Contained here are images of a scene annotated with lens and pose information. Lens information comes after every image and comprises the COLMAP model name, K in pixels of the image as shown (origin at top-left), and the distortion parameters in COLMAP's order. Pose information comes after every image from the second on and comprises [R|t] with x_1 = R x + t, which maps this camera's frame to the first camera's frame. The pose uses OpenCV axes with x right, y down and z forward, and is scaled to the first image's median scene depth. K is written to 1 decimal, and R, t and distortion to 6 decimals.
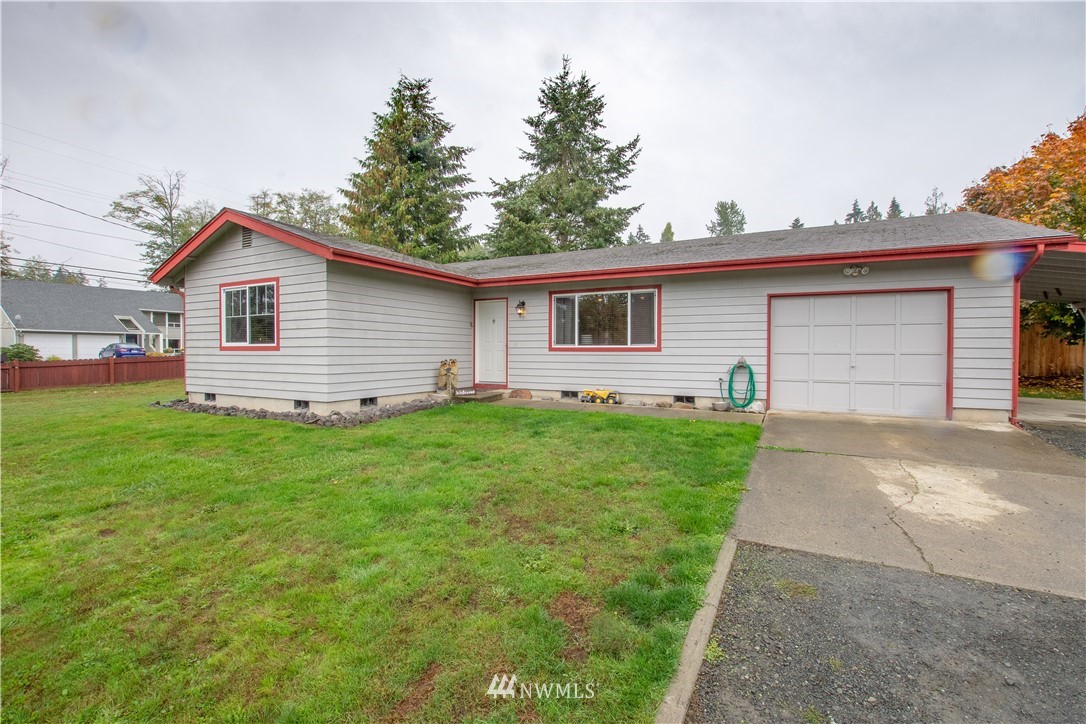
lens RADIAL K [[481.1, 0, 543.1], [0, 481.1, 358.9], [0, 0, 1]] dist [-0.028020, 0.000647]
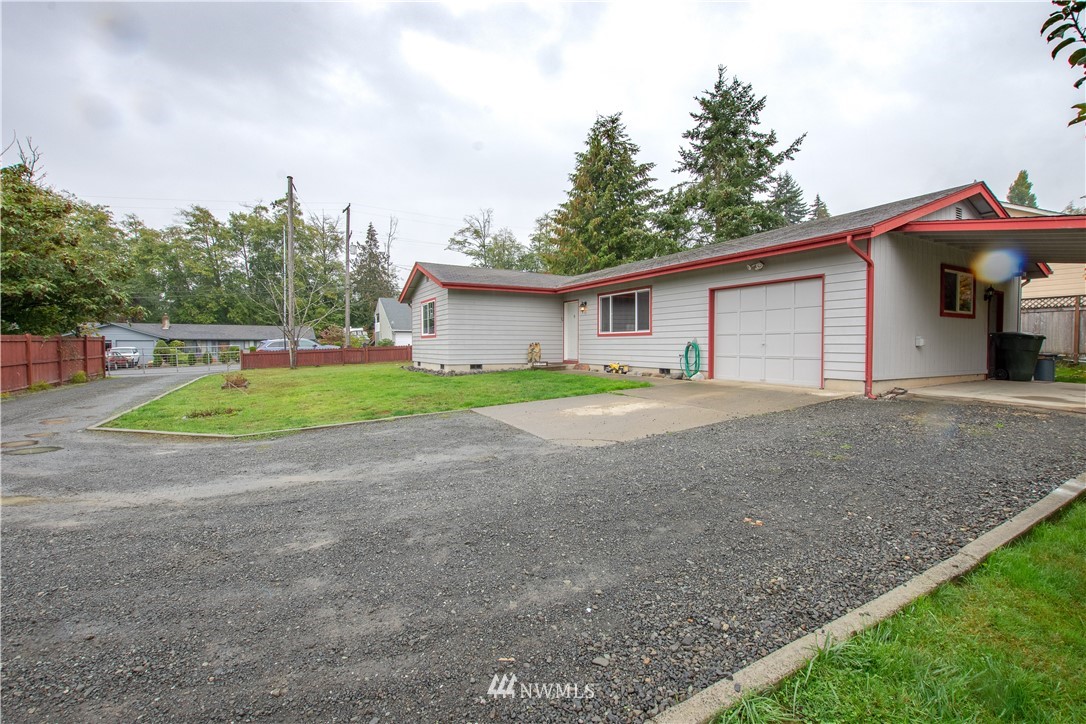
lens RADIAL K [[481.1, 0, 543.1], [0, 481.1, 358.9], [0, 0, 1]] dist [-0.028020, 0.000647]
pose [[0.830949, 0.012844, -0.556200, 0.668449], [-0.006192, 0.999885, 0.013838, 0.030591], [0.556314, -0.008055, 0.830933, -0.254239]]
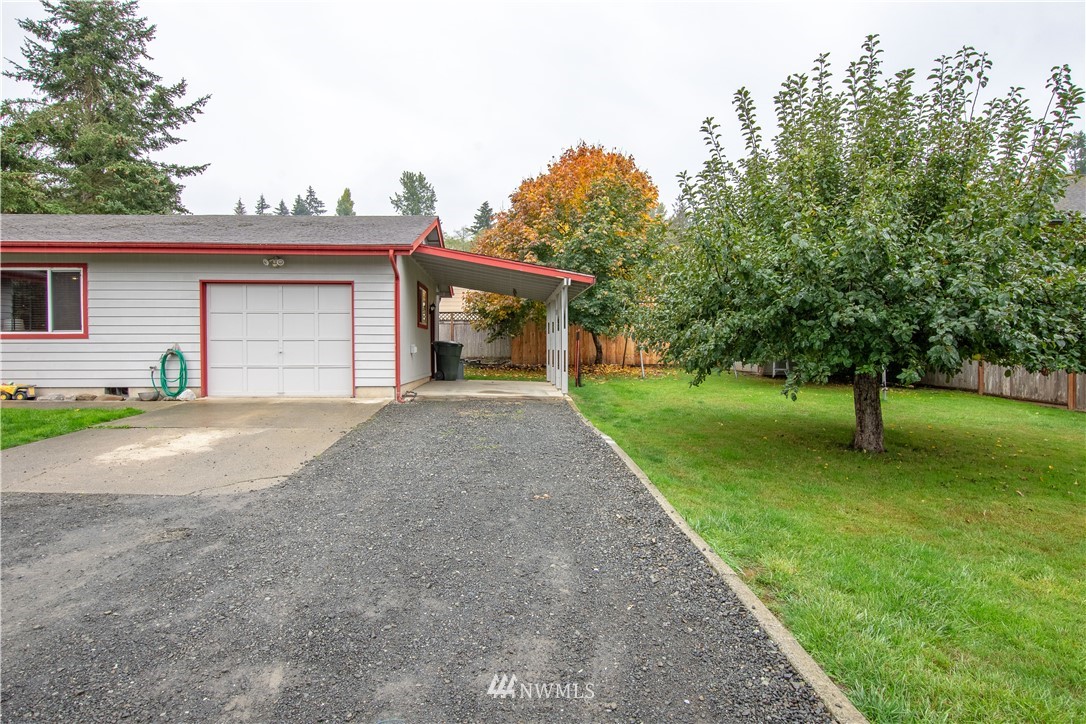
lens RADIAL K [[595.7, 0, 543.0], [0, 595.7, 362.0], [0, 0, 1]] dist [-0.012402, -0.000097]
pose [[0.857299, -0.014312, 0.514620, 0.364852], [0.011645, 0.999897, 0.008409, 0.025829], [-0.514687, -0.001216, 0.857377, -0.339238]]
